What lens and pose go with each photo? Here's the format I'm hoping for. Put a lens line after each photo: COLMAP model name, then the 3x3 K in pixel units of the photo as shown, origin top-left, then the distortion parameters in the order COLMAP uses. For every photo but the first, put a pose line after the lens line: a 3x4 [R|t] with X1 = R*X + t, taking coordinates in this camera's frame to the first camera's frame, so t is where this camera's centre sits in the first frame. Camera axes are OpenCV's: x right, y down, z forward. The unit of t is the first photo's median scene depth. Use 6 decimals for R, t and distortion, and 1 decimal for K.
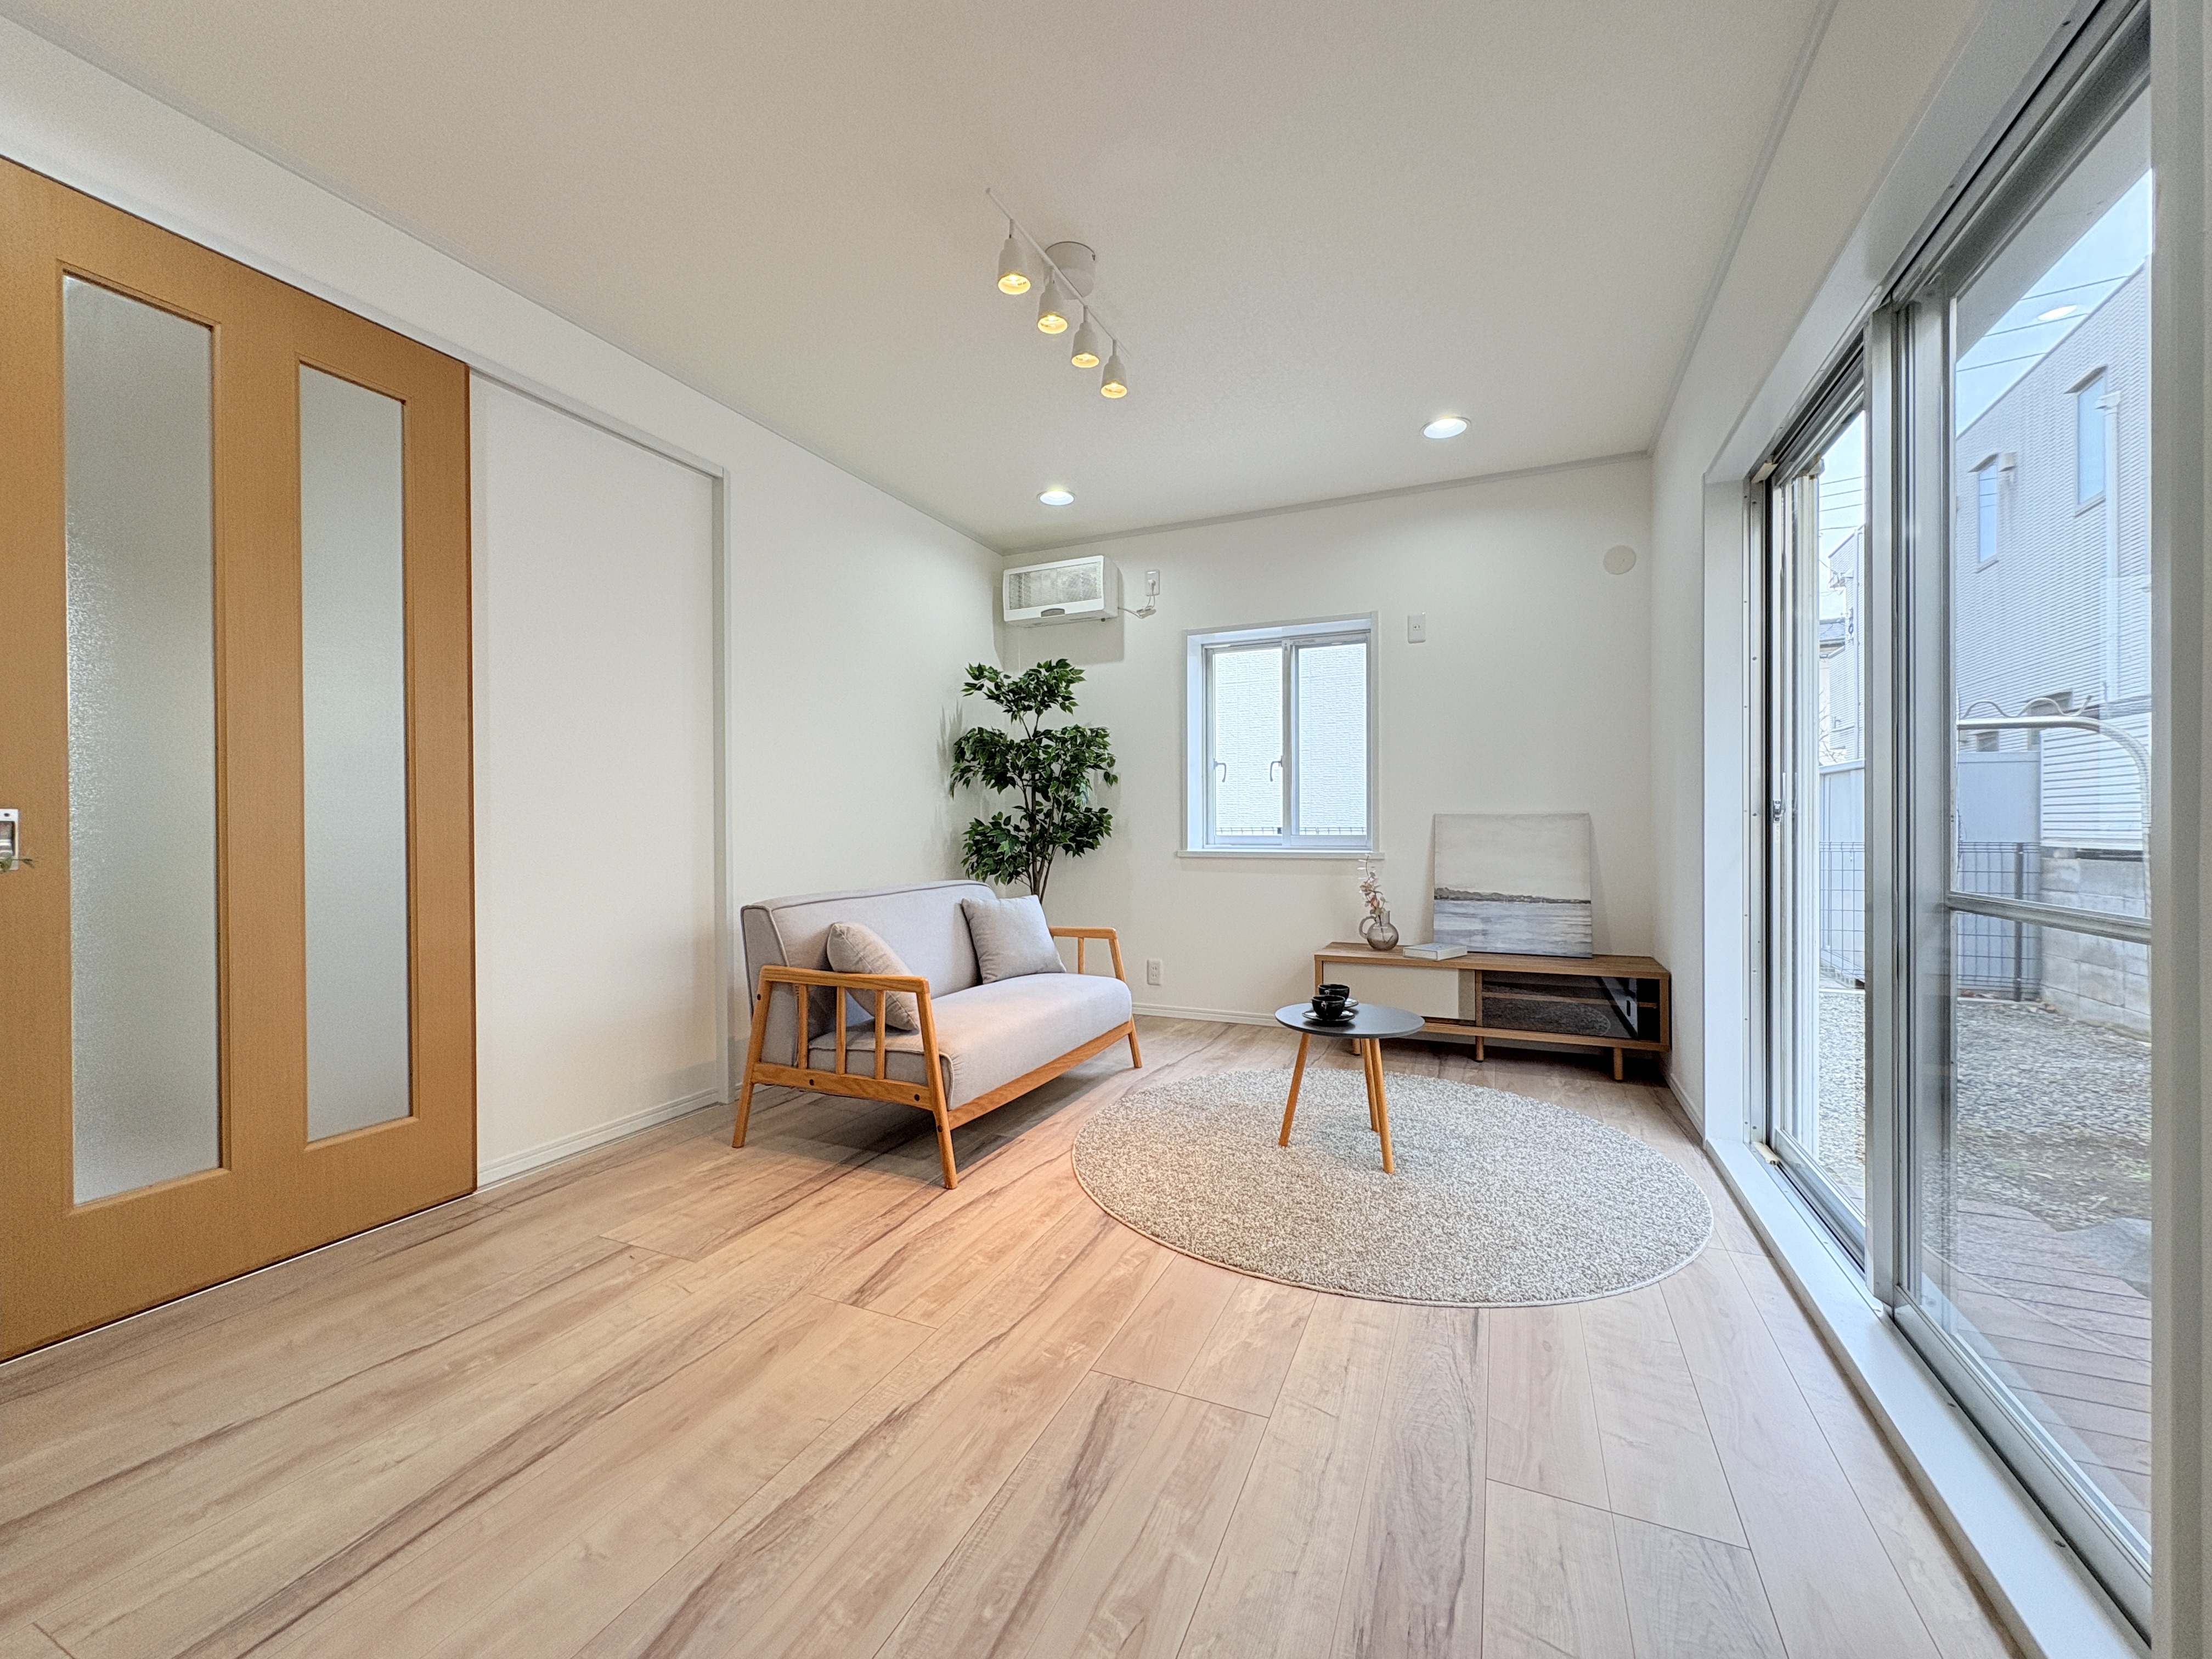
lens RADIAL K [[880.0, 0, 1106.0], [0, 880.0, 829.5], [0, 0, 1]] dist [0.000827, 0.000039]
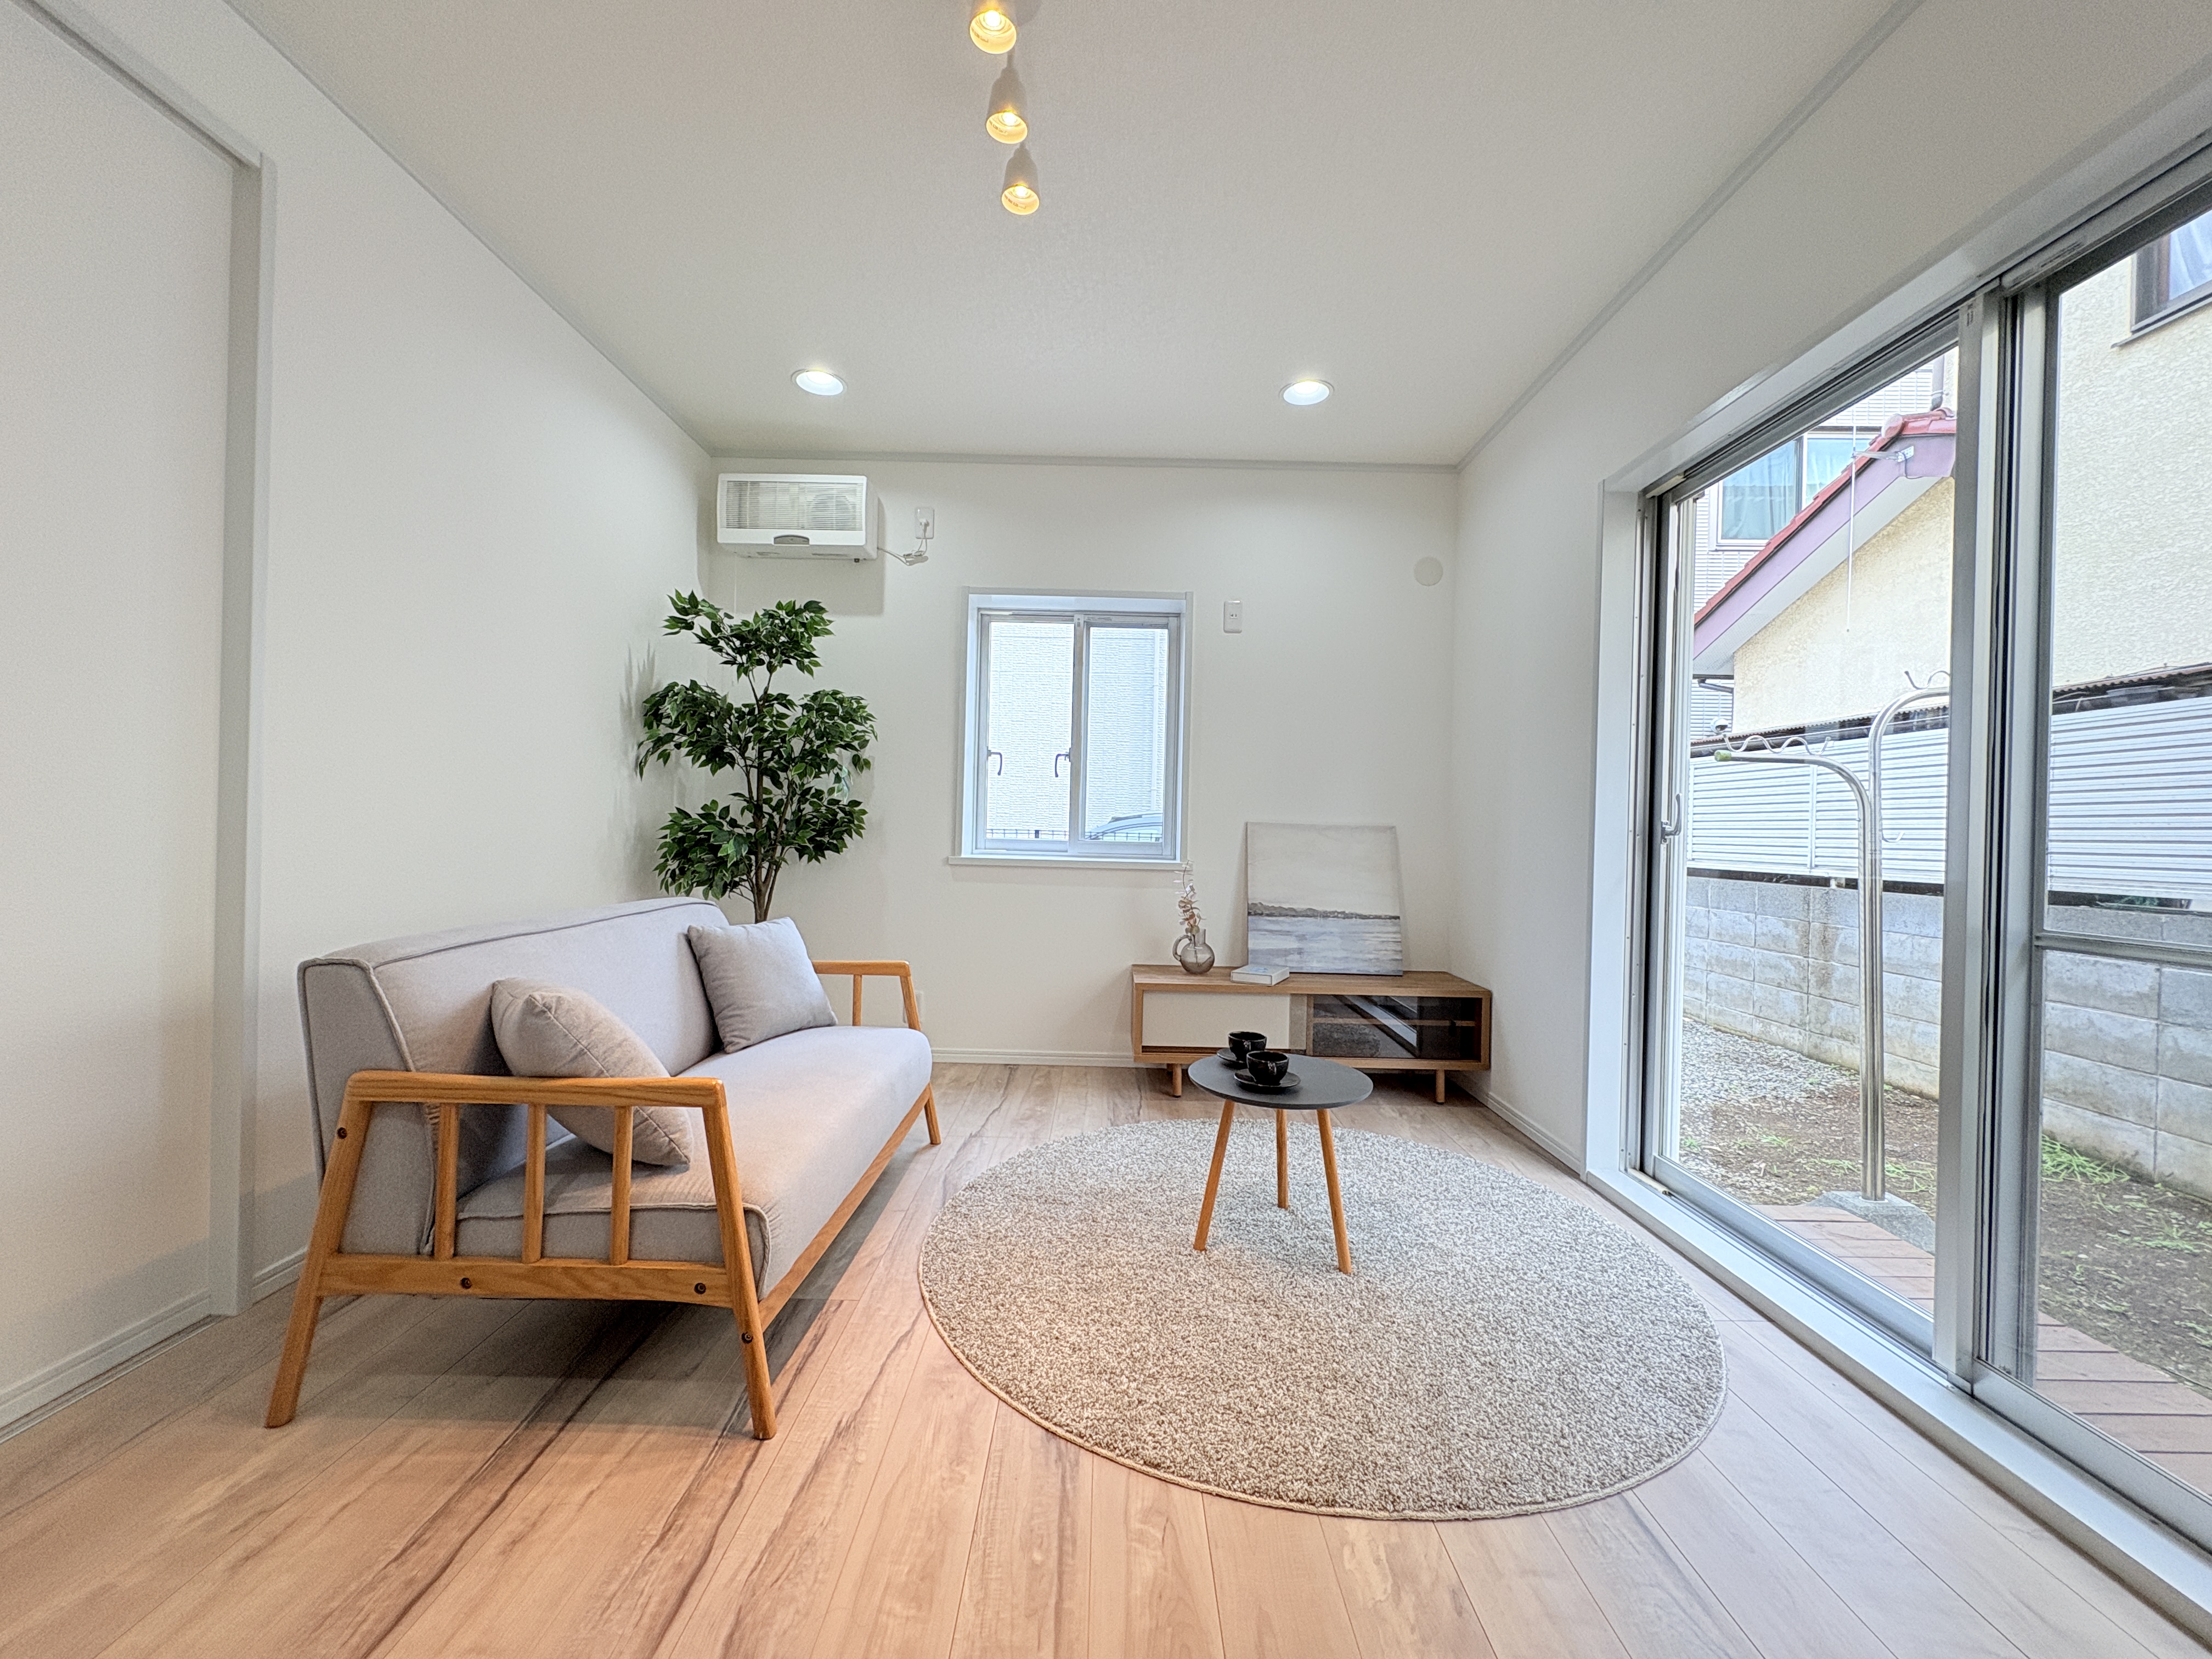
lens RADIAL K [[880.0, 0, 1106.0], [0, 880.0, 829.5], [0, 0, 1]] dist [0.000827, 0.000039]
pose [[0.912737, 0.027050, 0.407652, -0.138129], [-0.027614, 0.999609, -0.004502, -0.001562], [-0.407614, -0.007148, 0.913126, 0.233426]]
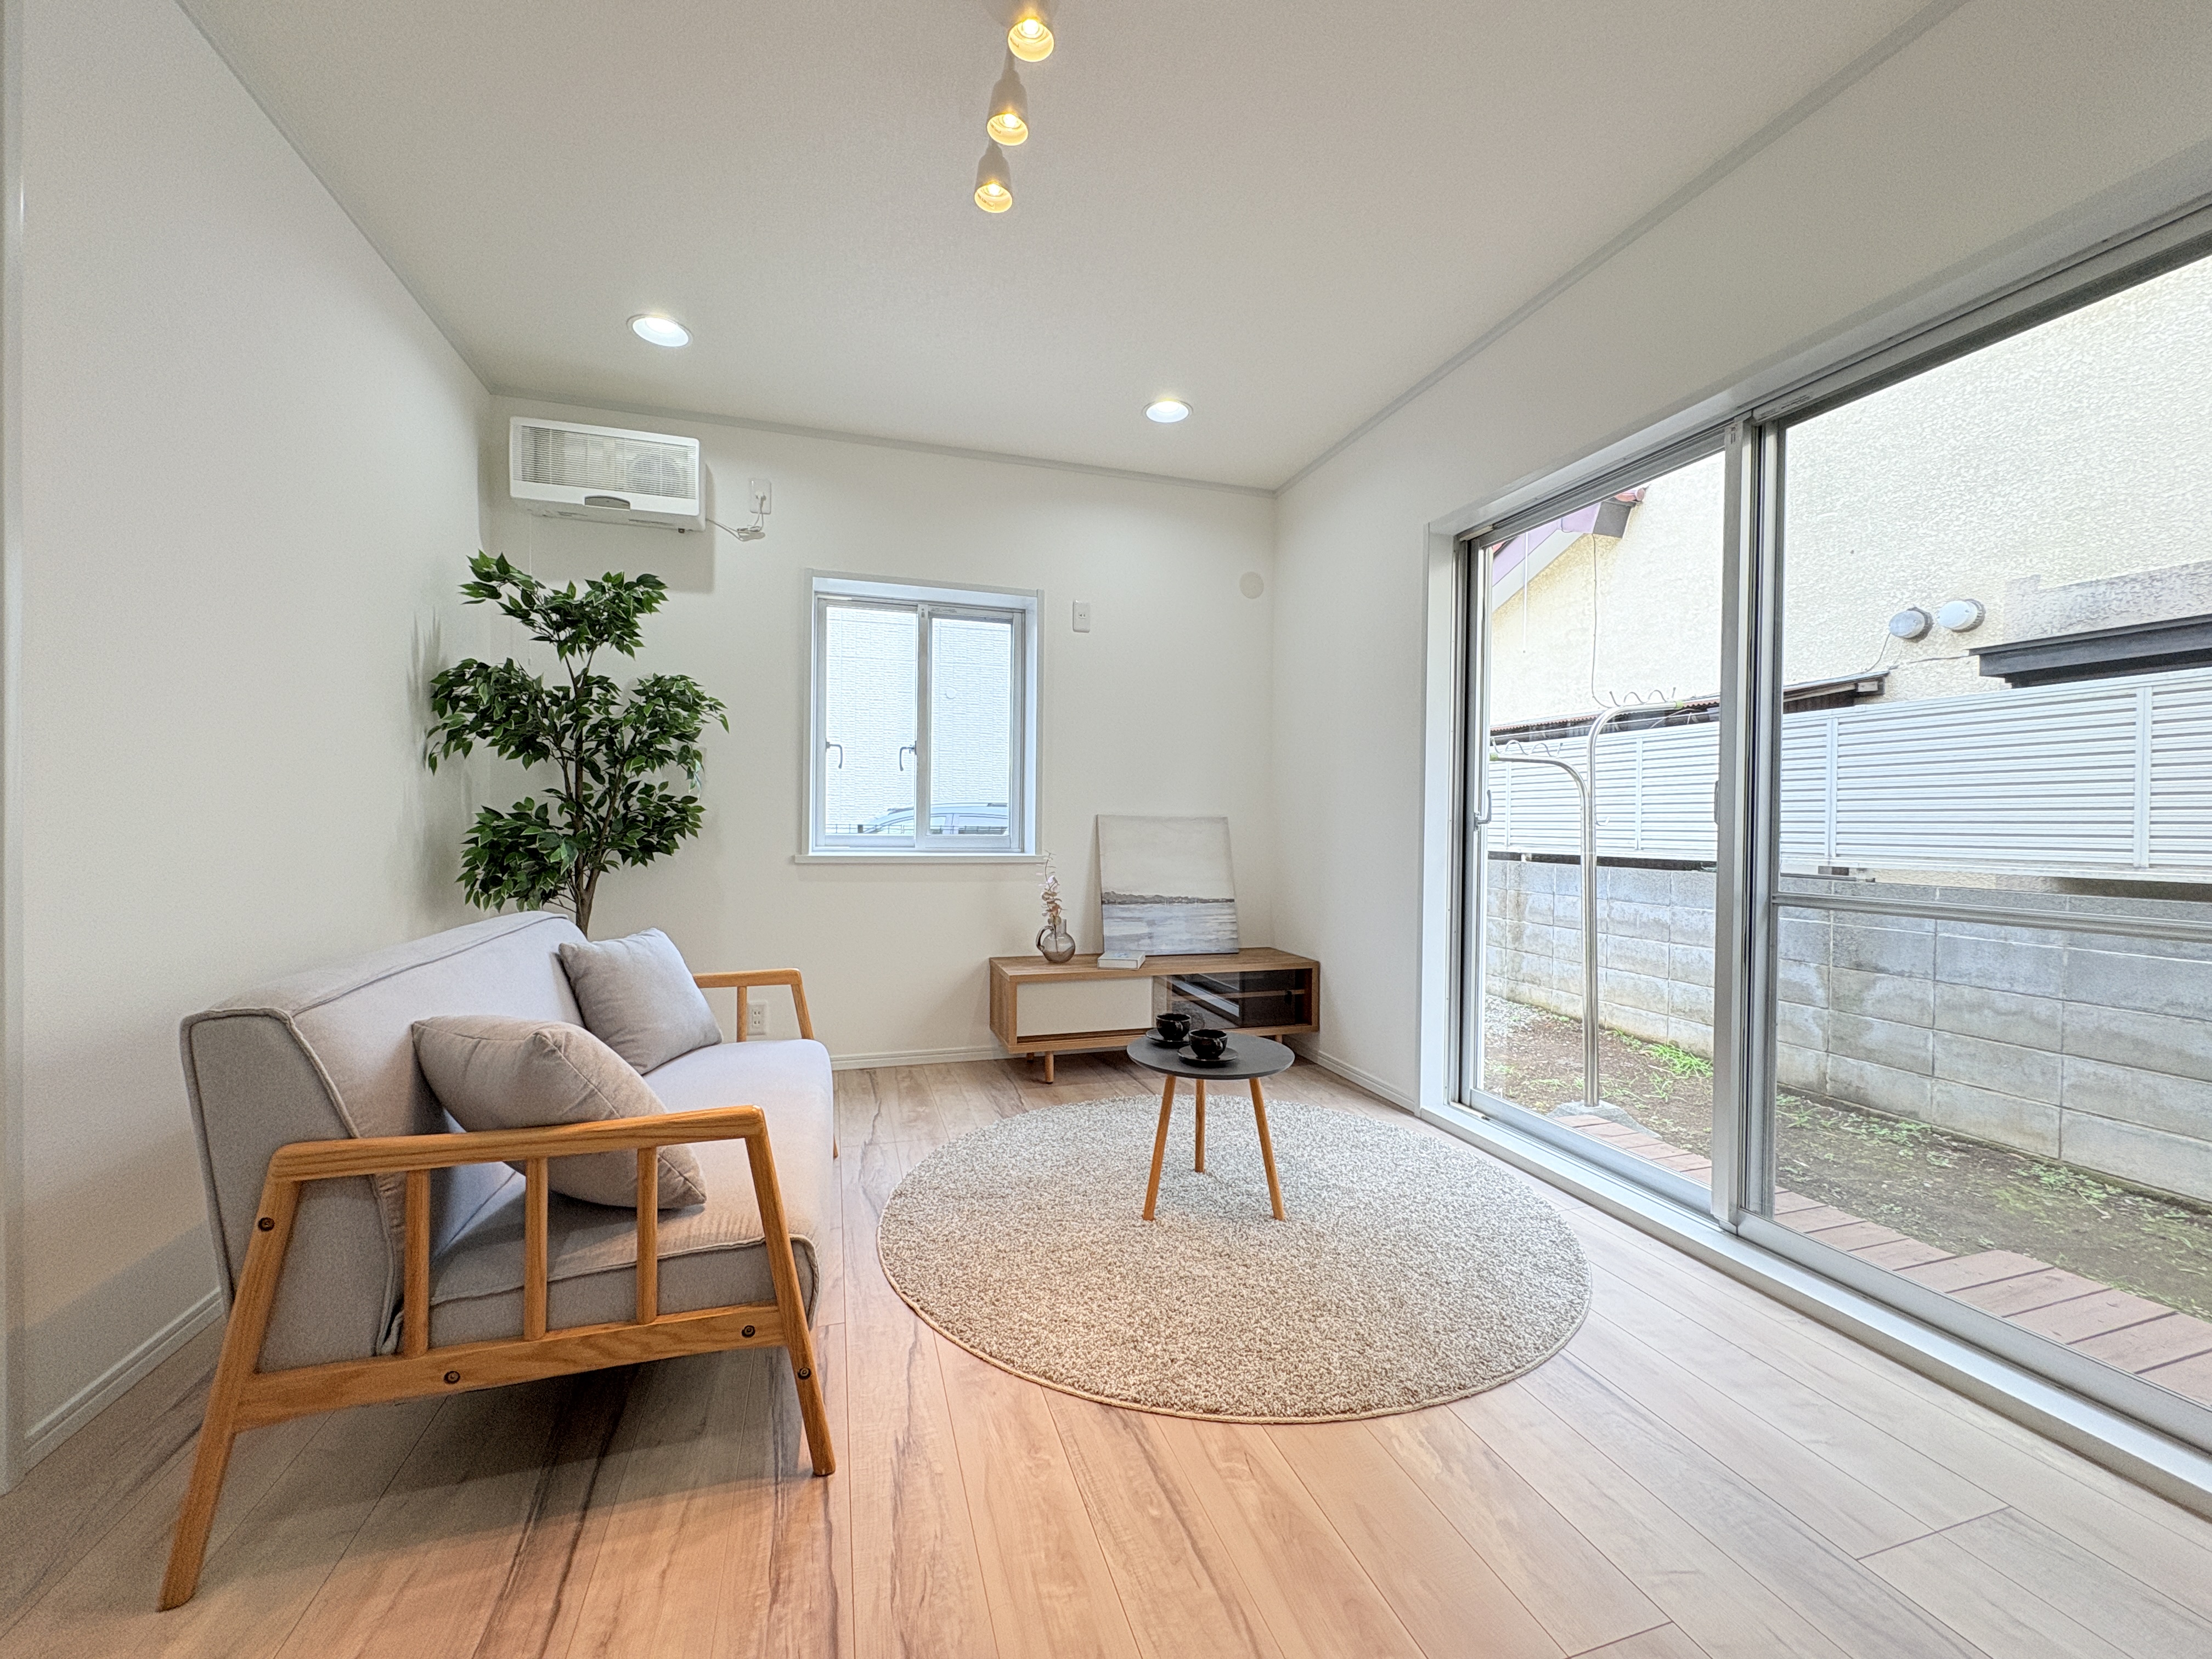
lens RADIAL K [[880.0, 0, 1106.0], [0, 880.0, 829.5], [0, 0, 1]] dist [0.000827, 0.000039]
pose [[0.746924, 0.007288, 0.664869, -0.264214], [-0.012546, 0.999916, 0.003133, -0.004847], [-0.664791, -0.010682, 0.746953, 0.291693]]
